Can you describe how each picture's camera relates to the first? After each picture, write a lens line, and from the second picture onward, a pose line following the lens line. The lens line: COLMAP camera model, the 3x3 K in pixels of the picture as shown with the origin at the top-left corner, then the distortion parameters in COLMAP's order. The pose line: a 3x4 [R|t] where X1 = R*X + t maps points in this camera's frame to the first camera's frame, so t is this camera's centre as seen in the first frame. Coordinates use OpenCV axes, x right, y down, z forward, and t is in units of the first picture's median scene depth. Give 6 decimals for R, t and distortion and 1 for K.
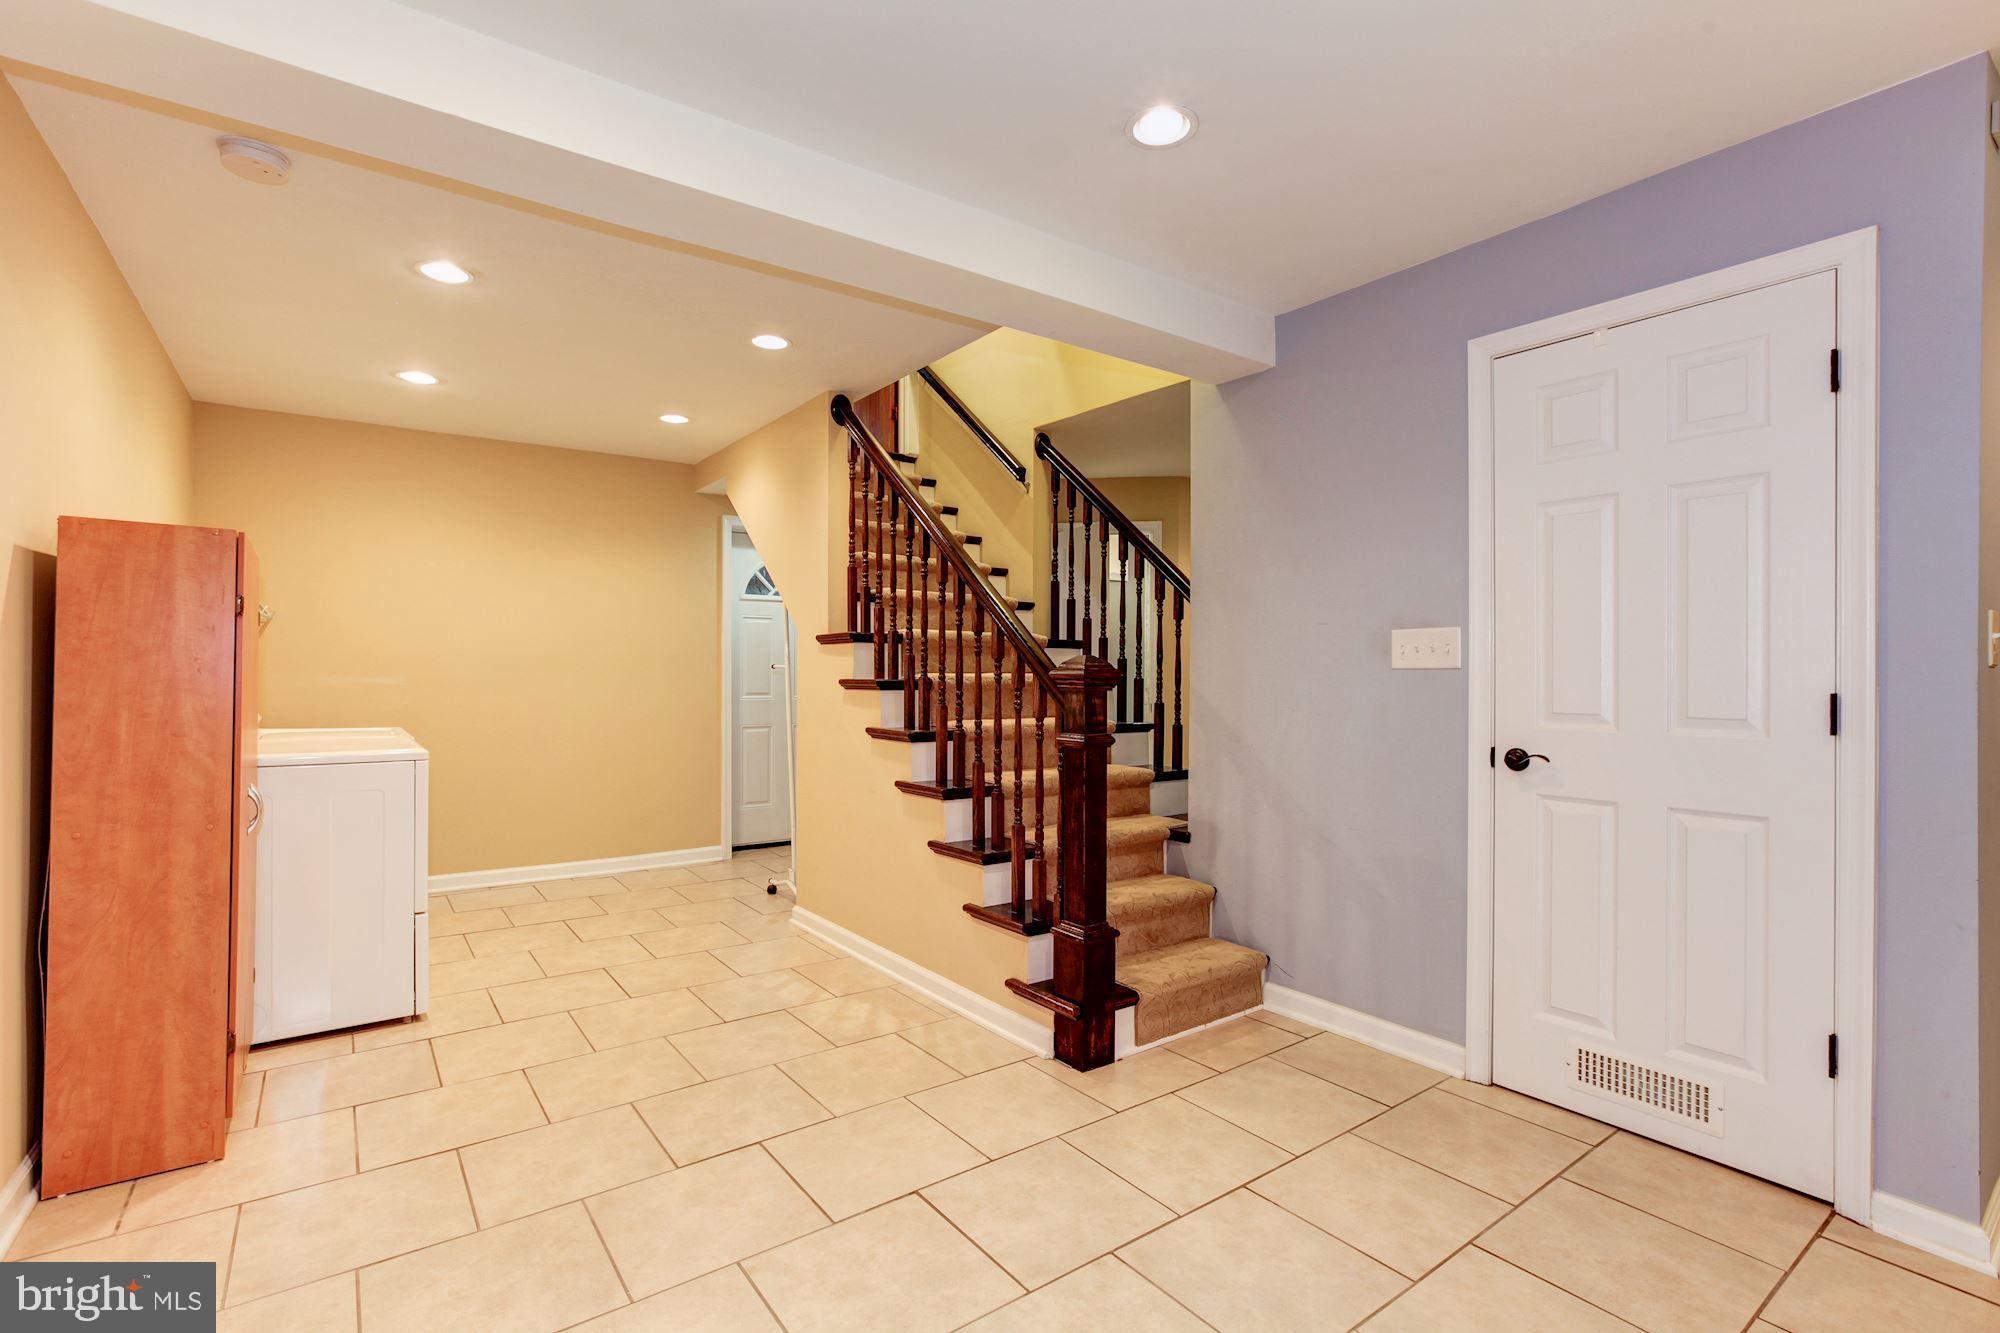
lens RADIAL K [[902.7, 0, 1003.0], [0, 902.7, 668.3], [0, 0, 1]] dist [-0.026788, 0.009262]
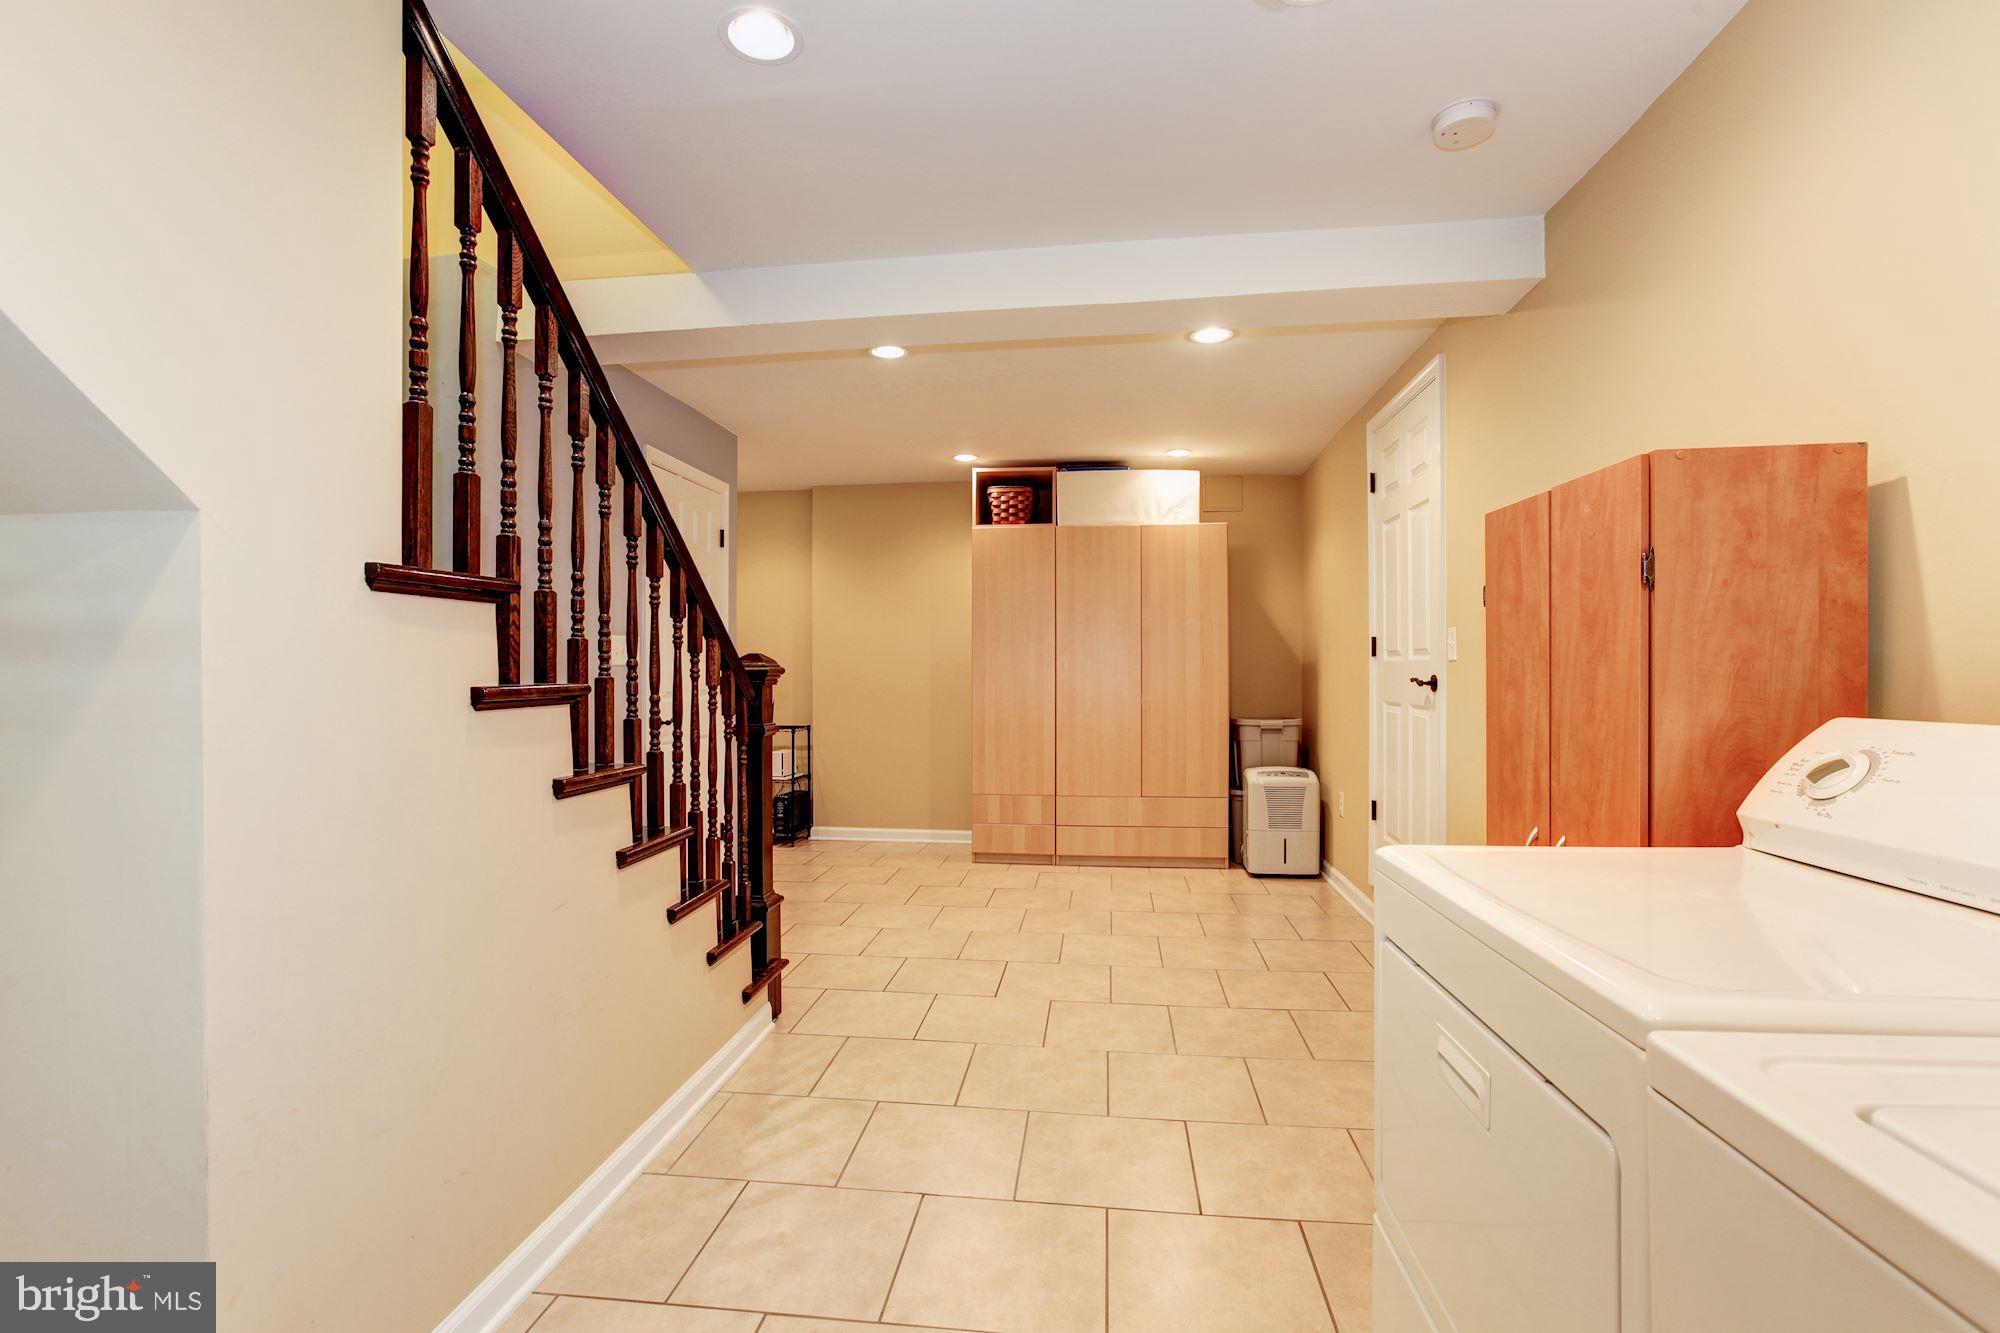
lens RADIAL K [[902.7, 0, 1001.7], [0, 902.7, 670.6], [0, 0, 1]] dist [-0.026788, 0.009262]
pose [[-0.724505, 0.000116, 0.689270, -0.813560], [-0.005127, 0.999971, -0.005558, 0.006116], [-0.689251, -0.007561, -0.724484, 1.448199]]
